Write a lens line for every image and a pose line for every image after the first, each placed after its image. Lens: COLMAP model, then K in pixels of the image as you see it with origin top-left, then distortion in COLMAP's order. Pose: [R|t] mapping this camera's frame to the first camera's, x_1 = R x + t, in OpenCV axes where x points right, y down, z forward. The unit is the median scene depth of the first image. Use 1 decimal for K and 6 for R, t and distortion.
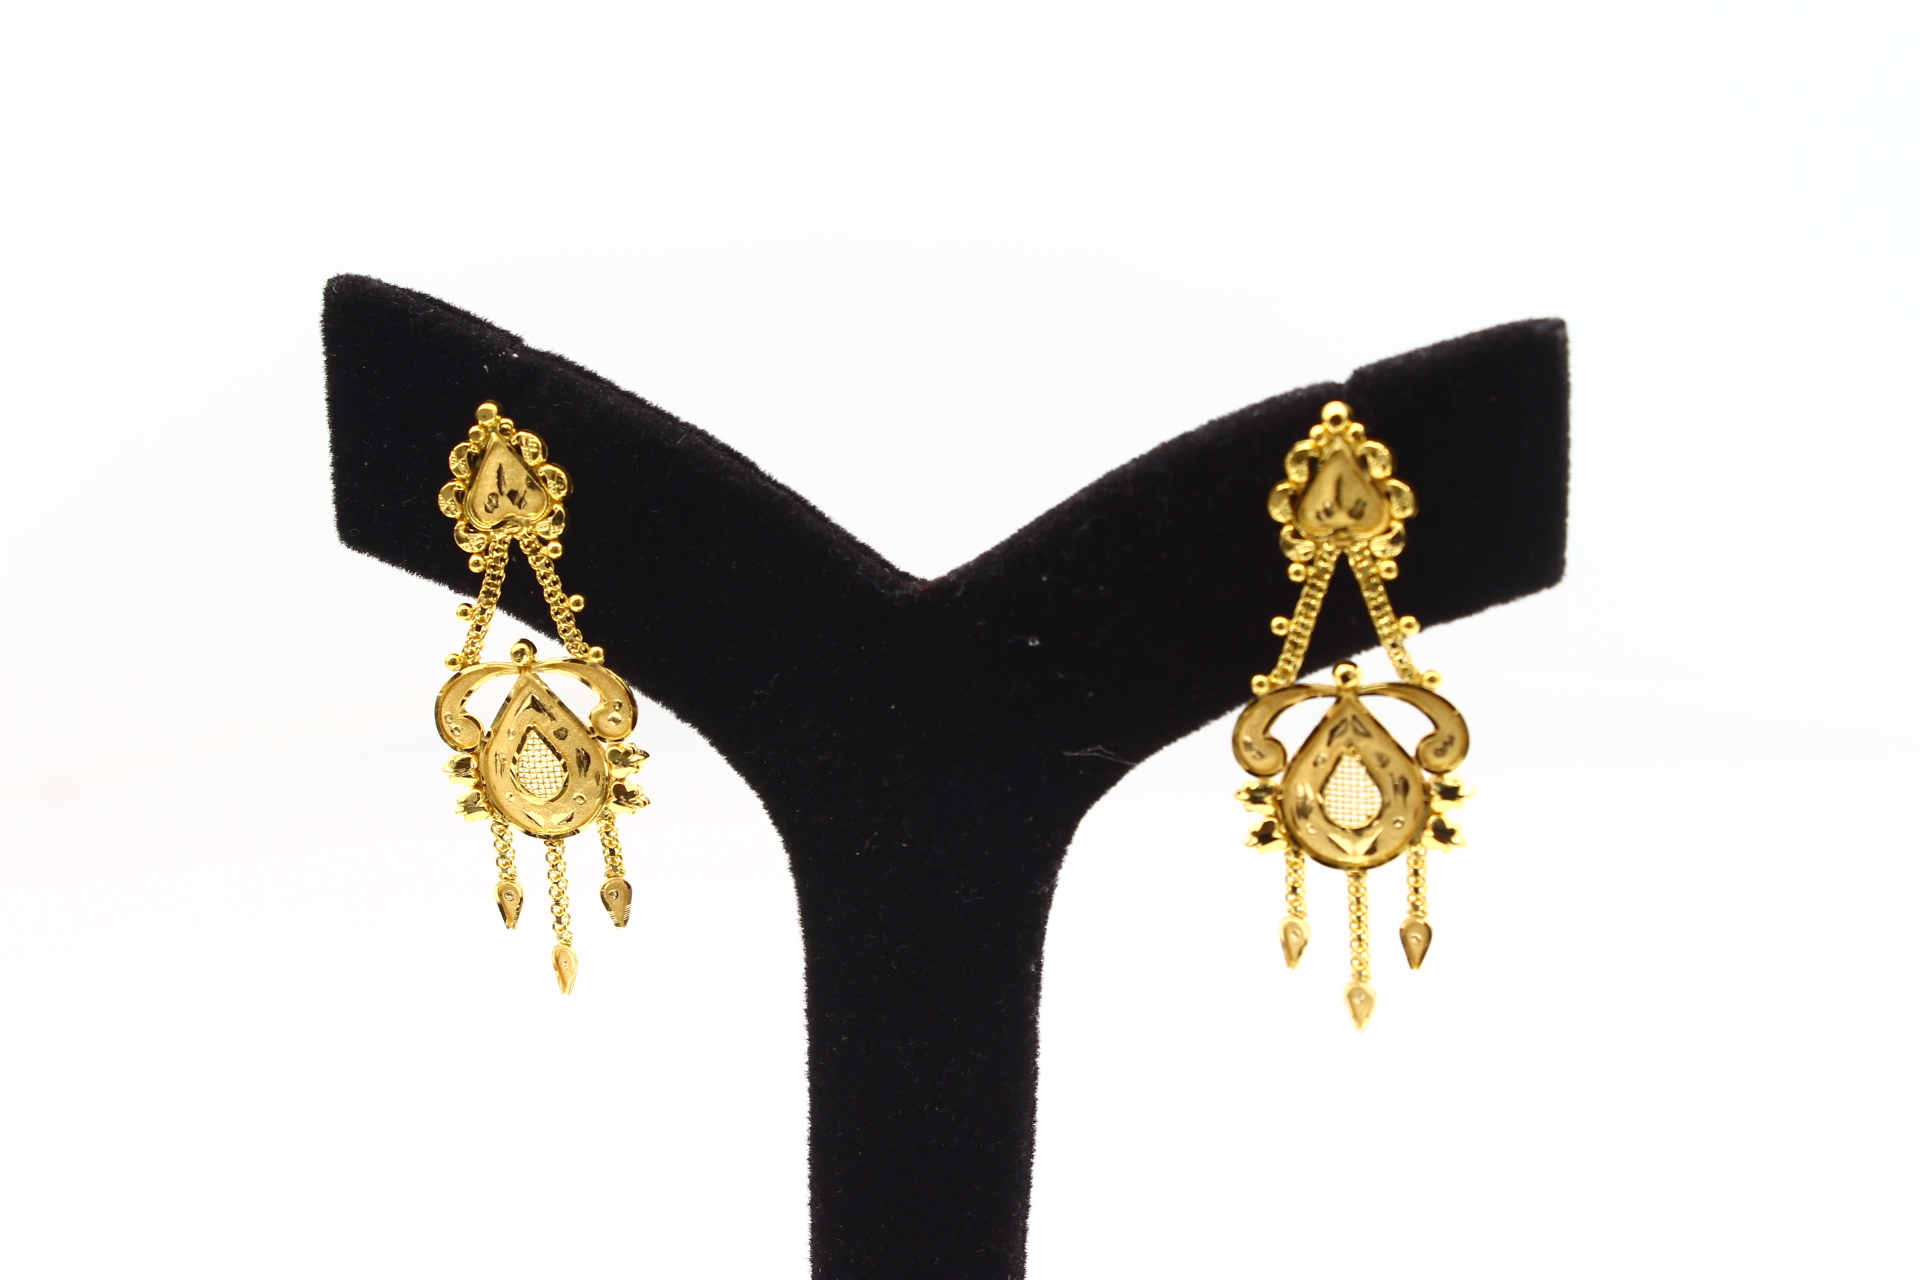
lens RADIAL K [[3547.6, 0, 960.0], [0, 3547.6, 640.0], [0, 0, 1]] dist [-0.010830, 0.157923]
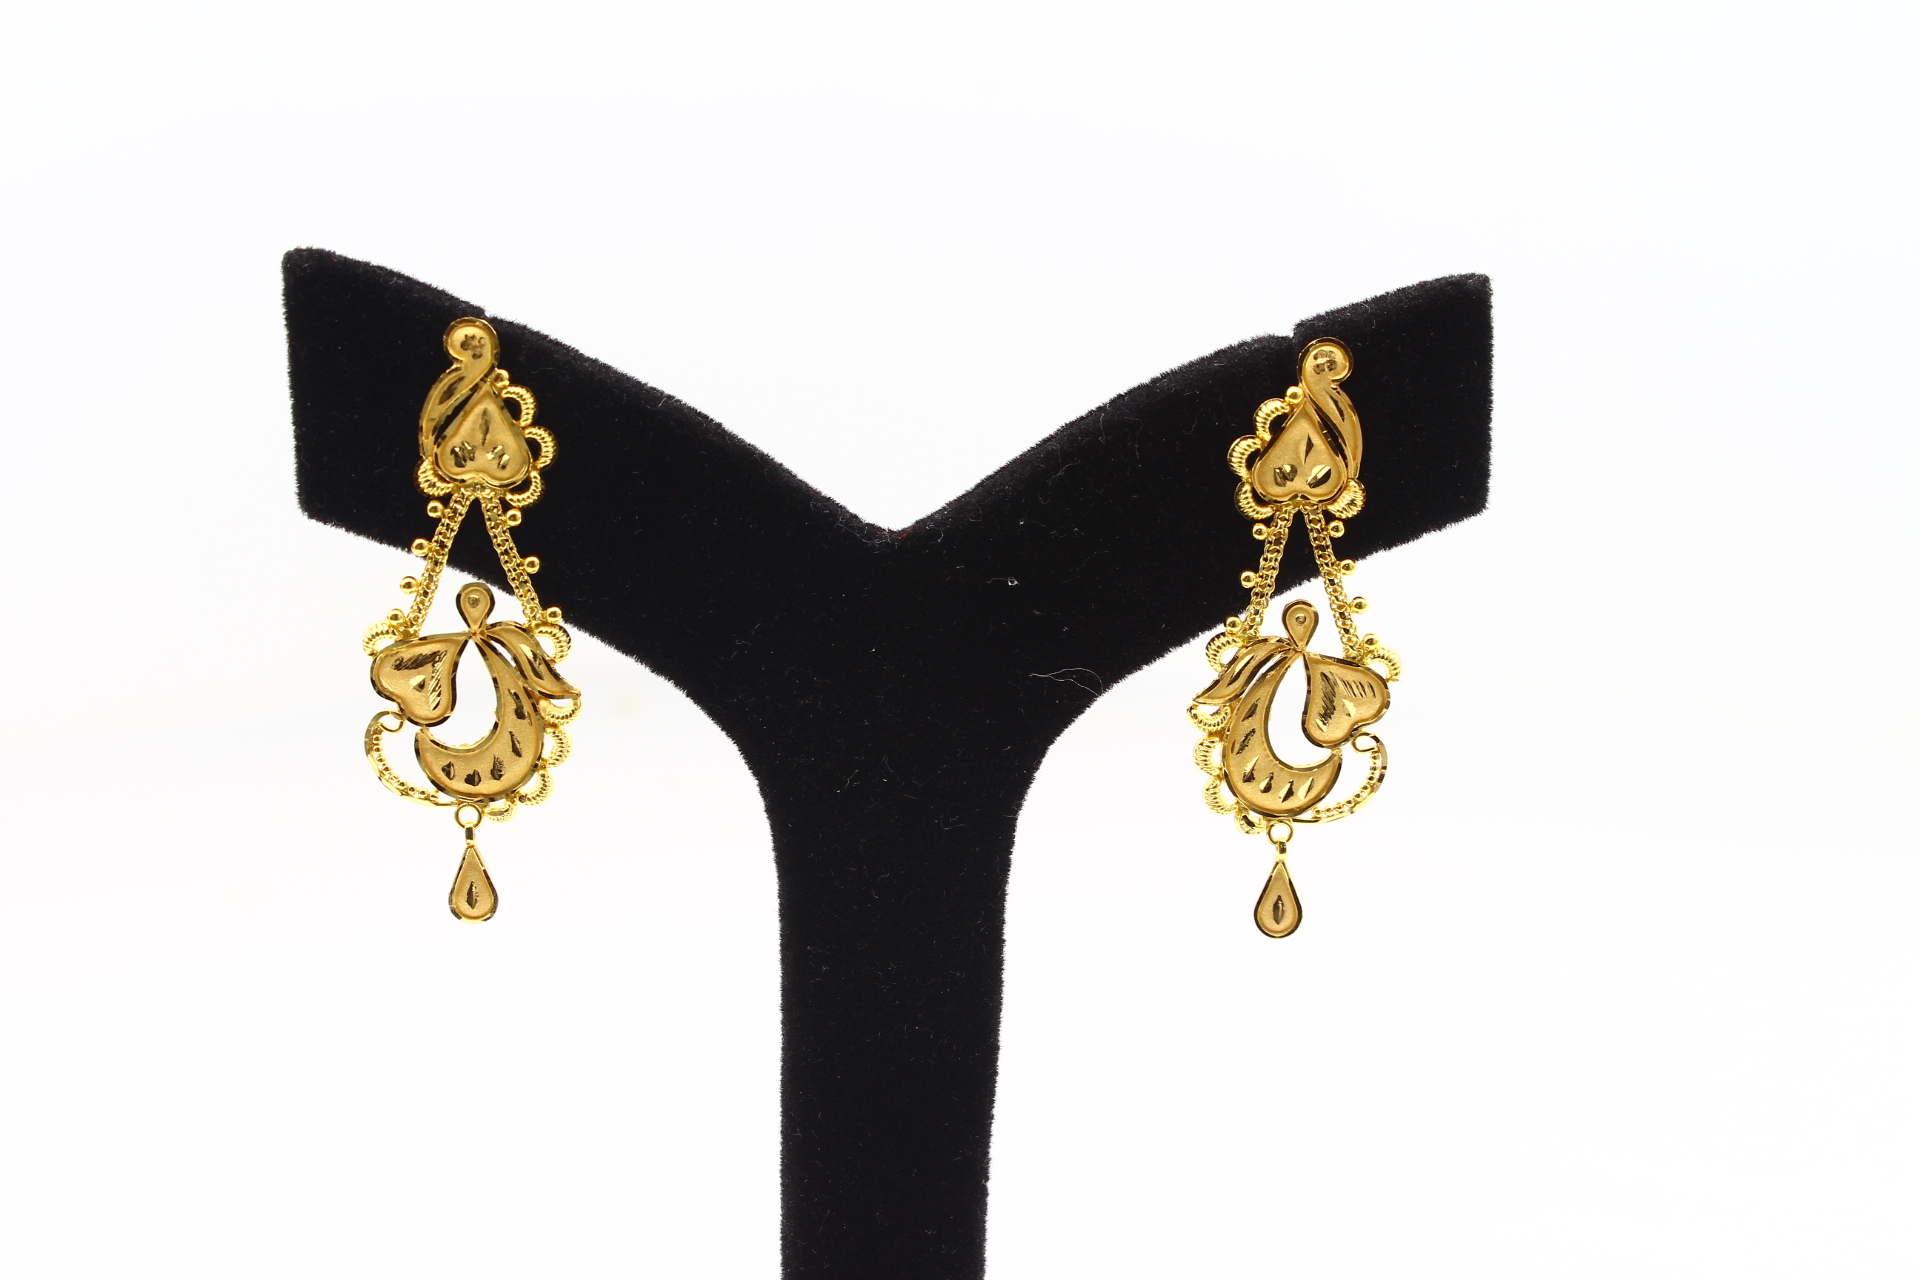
lens RADIAL K [[3547.6, 0, 960.0], [0, 3547.6, 640.0], [0, 0, 1]] dist [-0.010830, 0.157923]
pose [[0.950261, -0.041134, 0.308727, -0.317275], [0.044131, 0.999022, -0.002728, 0.019649], [-0.308313, 0.016217, 0.951147, -0.015985]]
